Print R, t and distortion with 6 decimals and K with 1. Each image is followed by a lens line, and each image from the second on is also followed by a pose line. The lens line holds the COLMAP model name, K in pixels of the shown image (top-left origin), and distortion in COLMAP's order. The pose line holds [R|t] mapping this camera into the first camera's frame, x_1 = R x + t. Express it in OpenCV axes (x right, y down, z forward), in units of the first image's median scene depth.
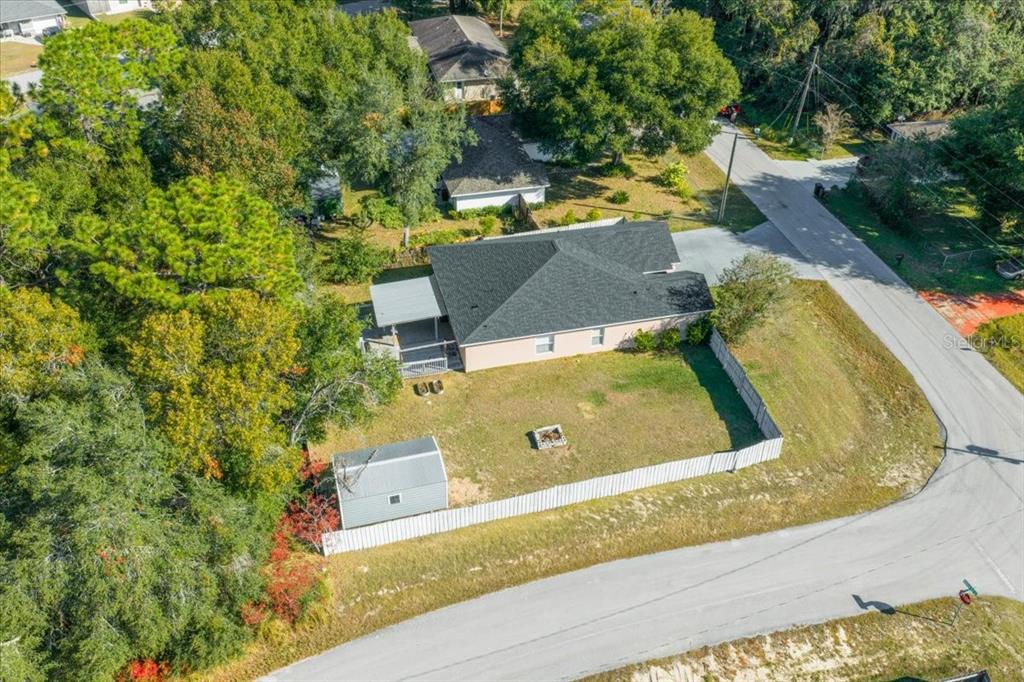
lens RADIAL K [[868.2, 0, 512.0], [0, 868.2, 341.0], [0, 0, 1]] dist [0.010885, -0.002120]
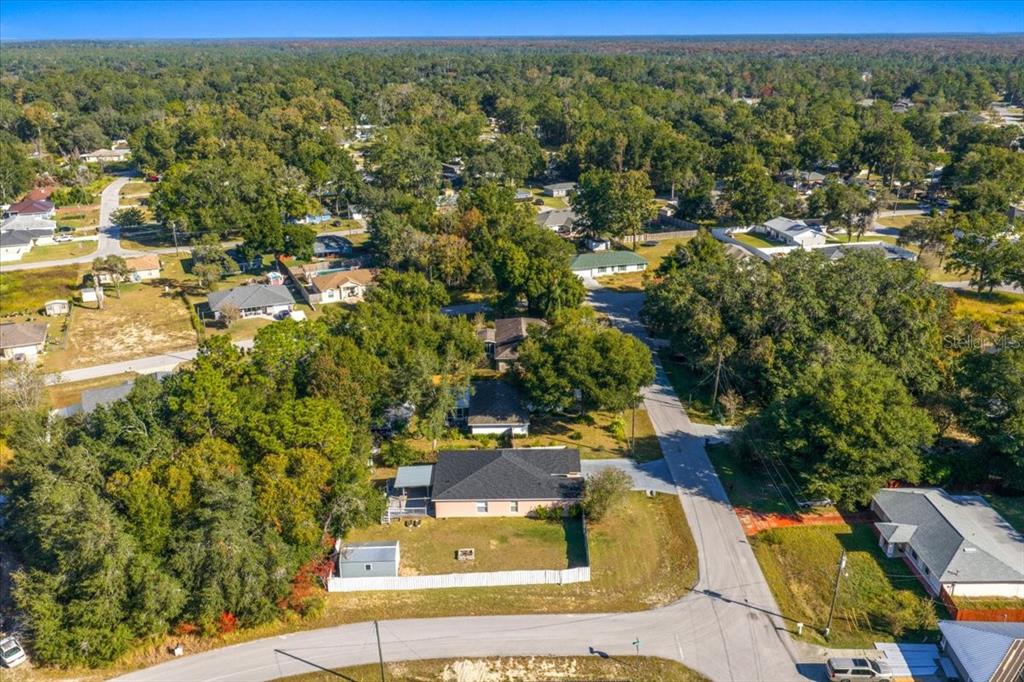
lens RADIAL K [[846.0, 0, 512.0], [0, 846.0, 341.0], [0, 0, 1]] dist [0.032975, -0.005078]
pose [[0.971163, 0.060391, -0.230641, 0.467194], [-0.126429, 0.950617, -0.283450, 0.161258], [0.202133, 0.304436, 0.930839, -0.677579]]
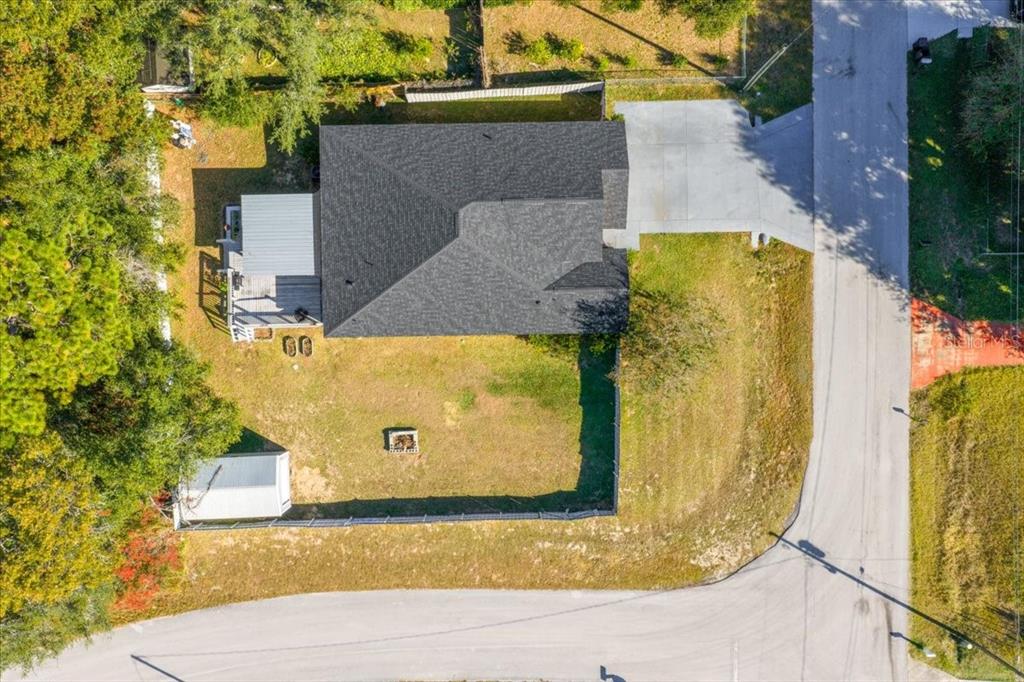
lens RADIAL K [[868.2, 0, 512.0], [0, 868.2, 341.0], [0, 0, 1]] dist [0.010885, -0.002120]
pose [[0.971971, 0.234317, -0.019178, 0.144799], [-0.127542, 0.594063, 0.794243, -0.715958], [0.197497, -0.769535, 0.607298, 0.455366]]
